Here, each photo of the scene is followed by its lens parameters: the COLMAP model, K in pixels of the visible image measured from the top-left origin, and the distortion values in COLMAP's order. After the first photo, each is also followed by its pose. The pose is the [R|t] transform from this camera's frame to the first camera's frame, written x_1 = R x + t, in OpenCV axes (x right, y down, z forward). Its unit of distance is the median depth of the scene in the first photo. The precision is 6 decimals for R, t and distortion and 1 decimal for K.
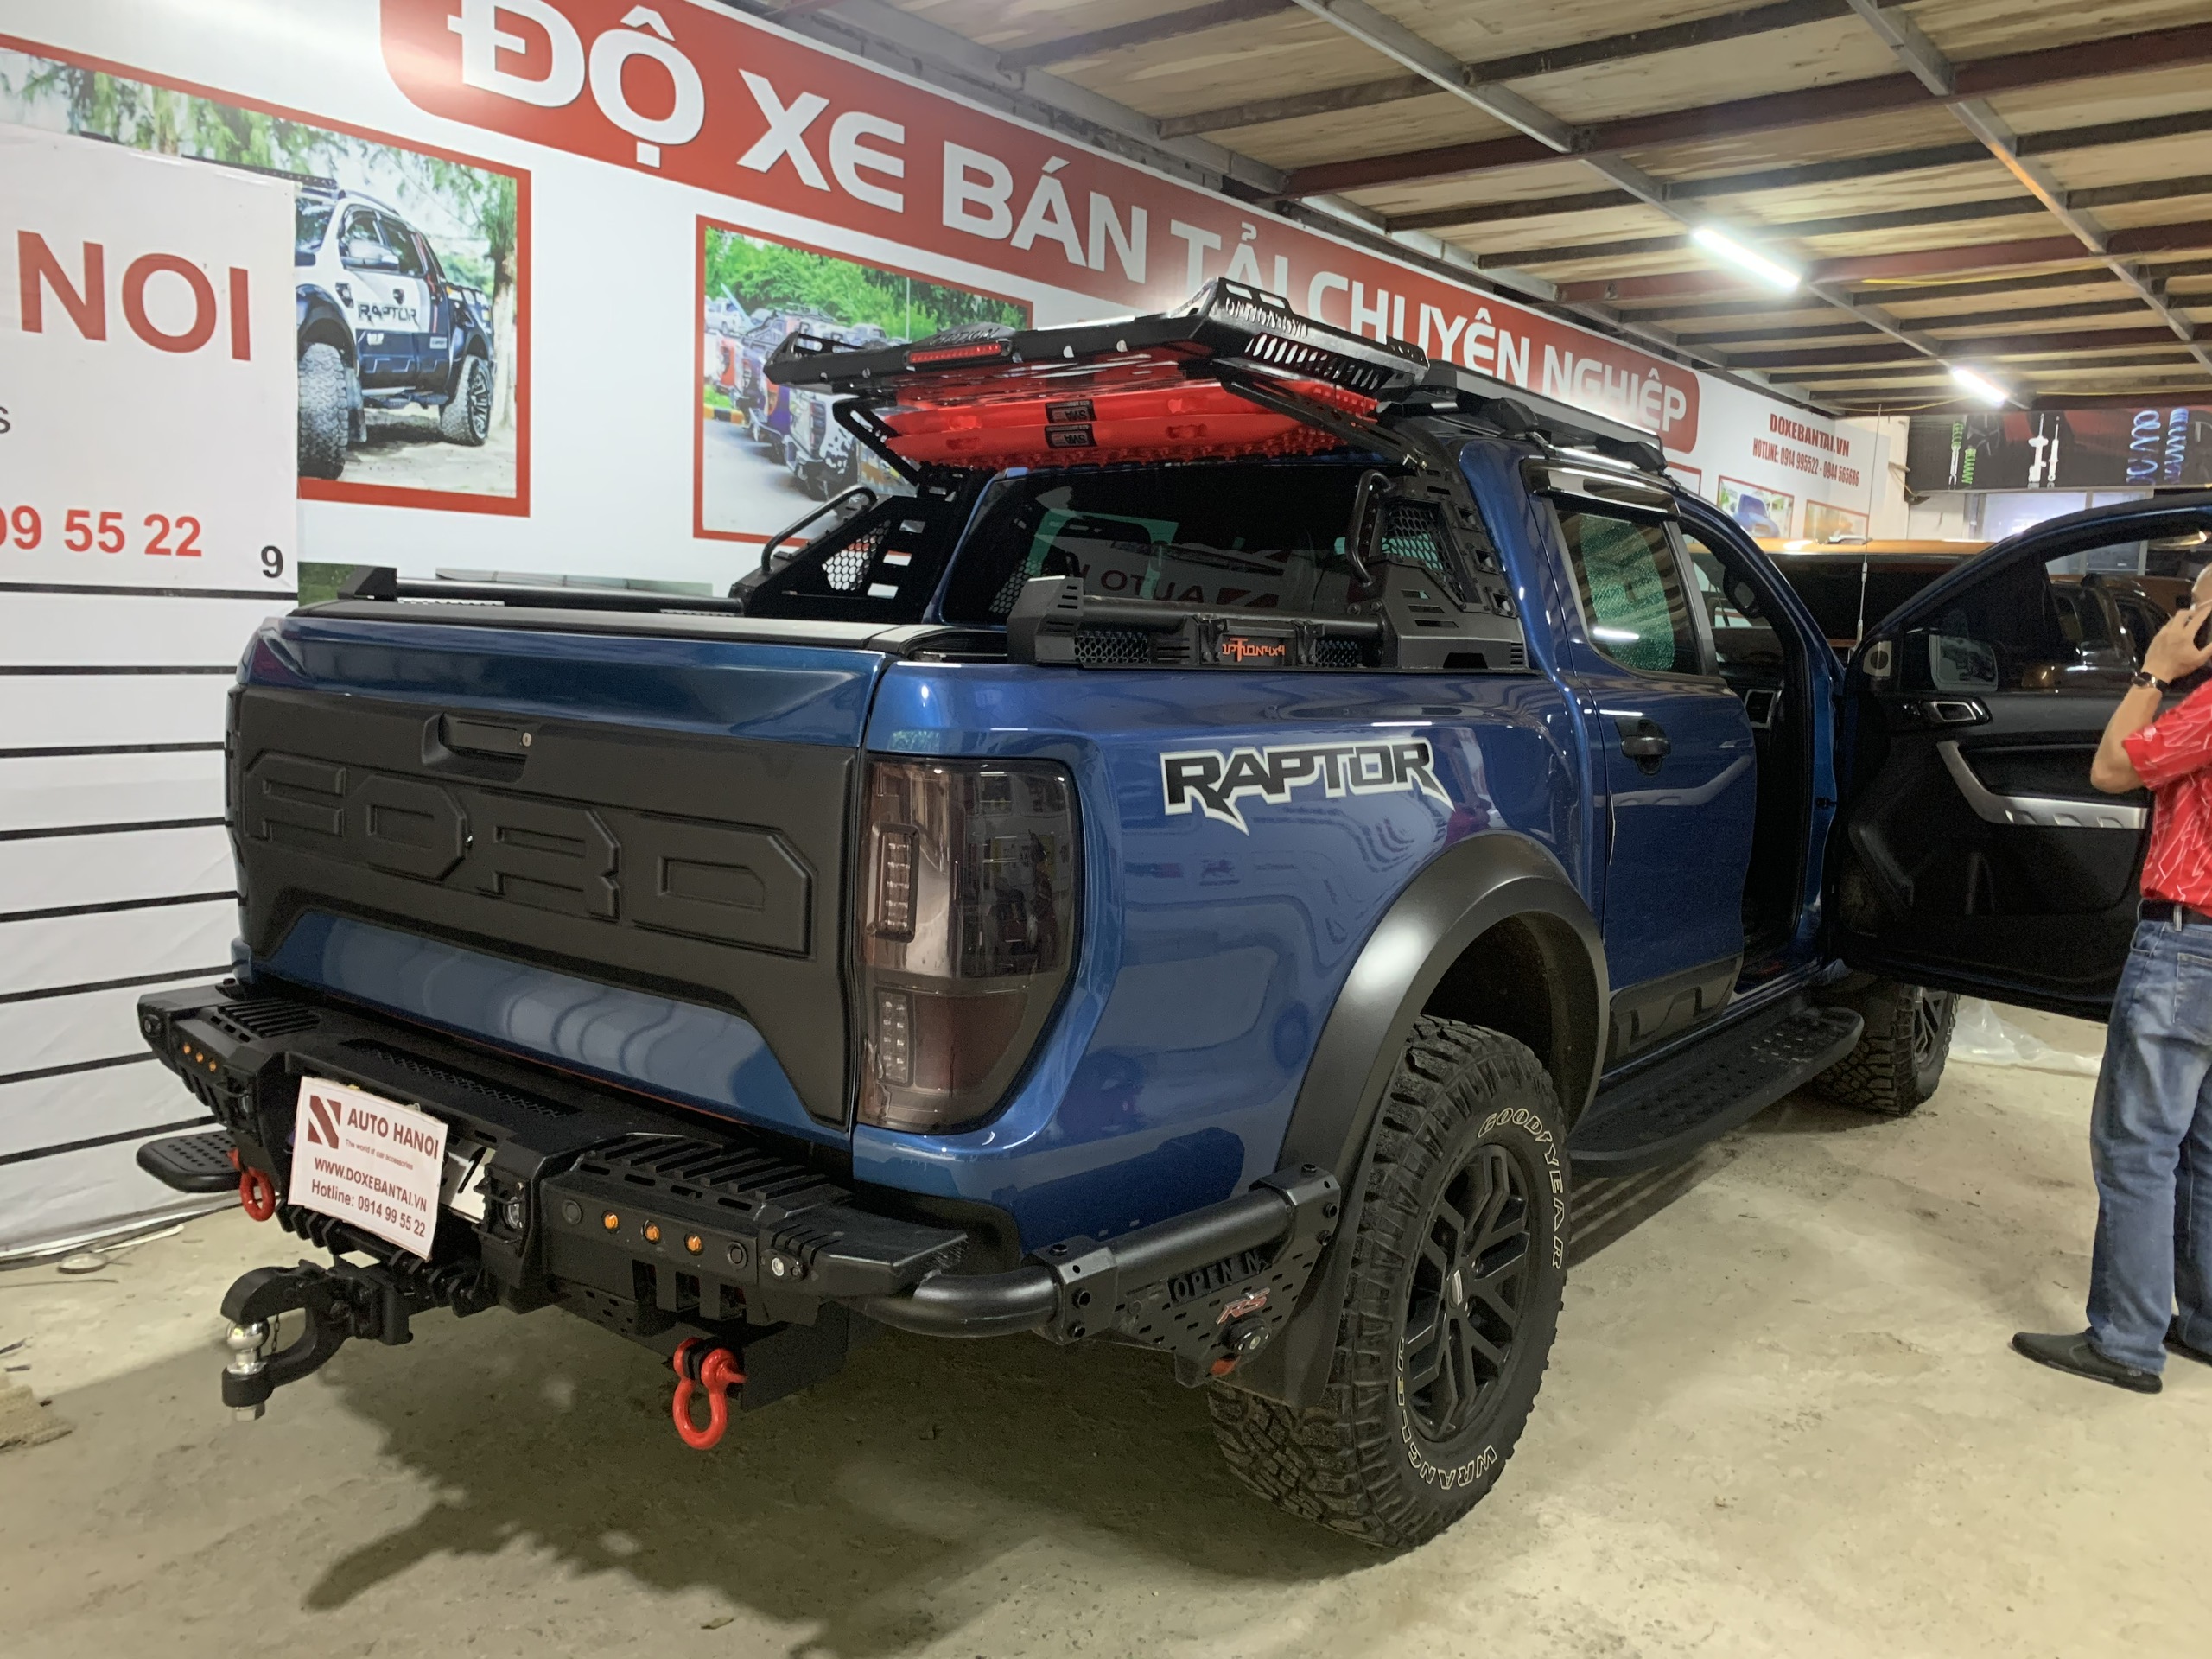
lens RADIAL K [[1703.3, 0, 1109.8], [0, 1703.3, 829.3], [0, 0, 1]] dist [0.016028, -0.005514]
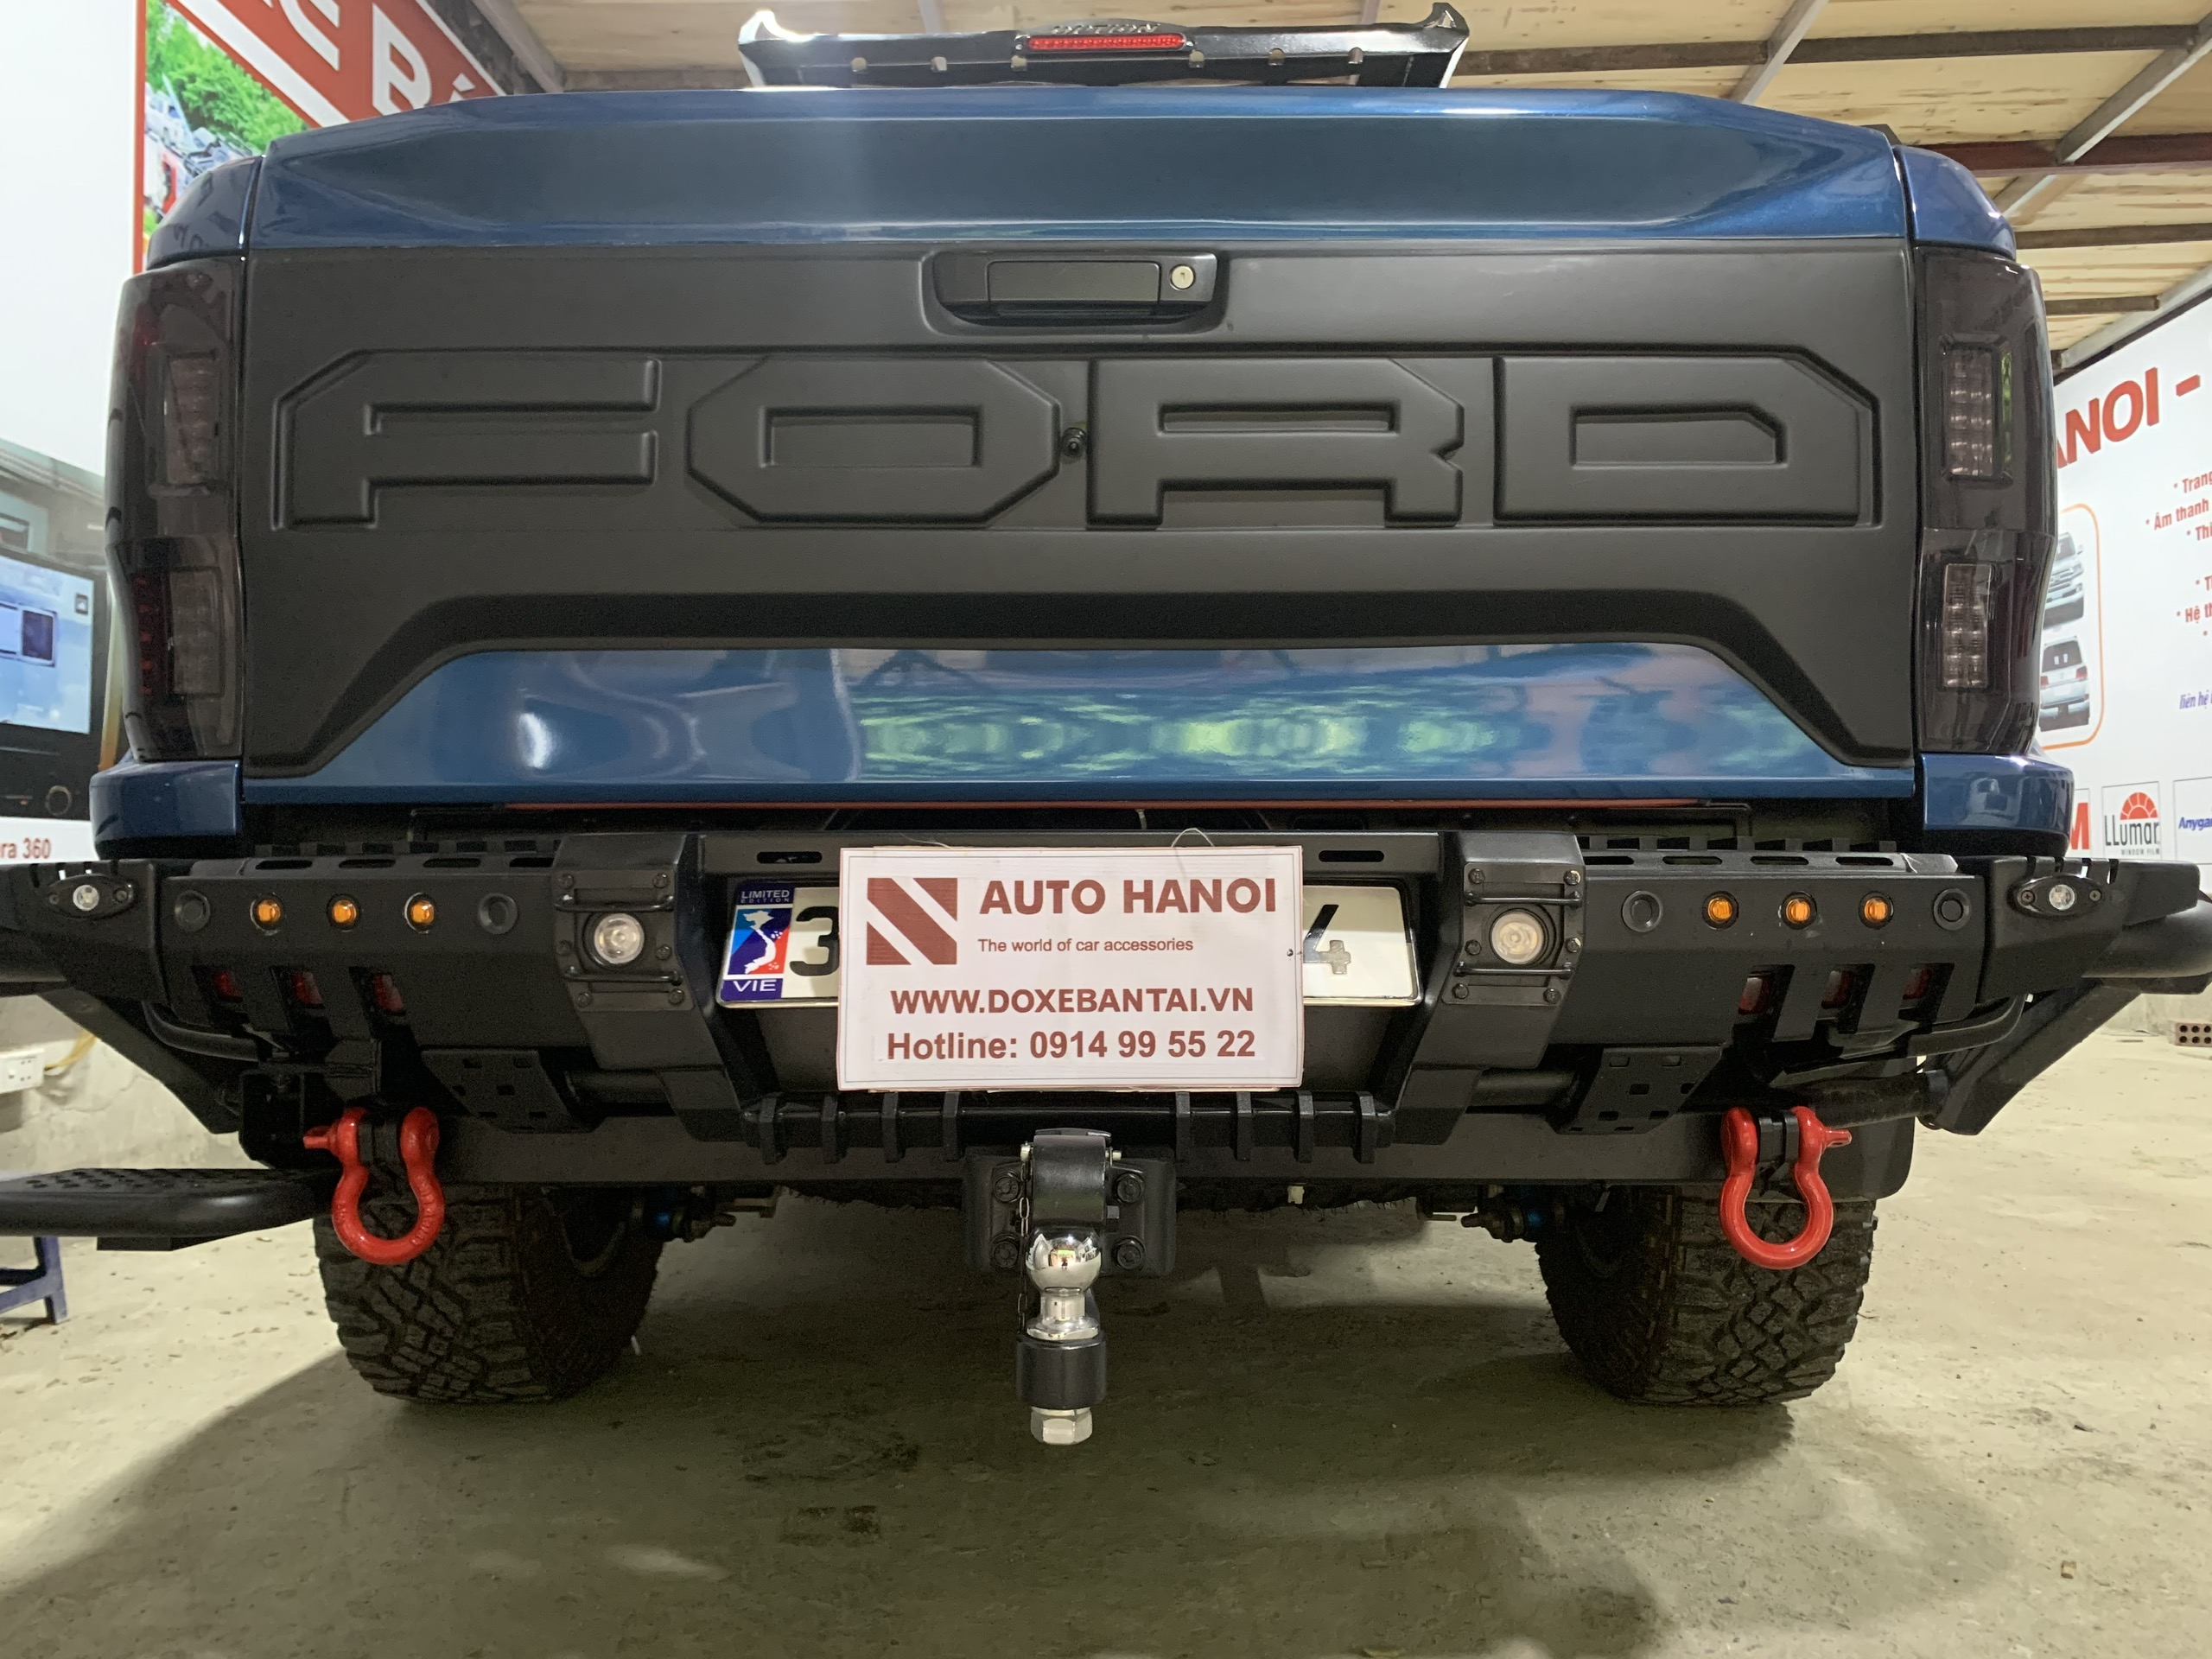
lens RADIAL K [[1702.4, 0, 1106.3], [0, 1702.4, 836.6], [0, 0, 1]] dist [0.065514, -0.069594]
pose [[0.805745, -0.027893, 0.591605, -0.344241], [0.102167, 0.990462, -0.092449, 0.094910], [-0.583383, 0.134933, 0.800910, 0.249497]]
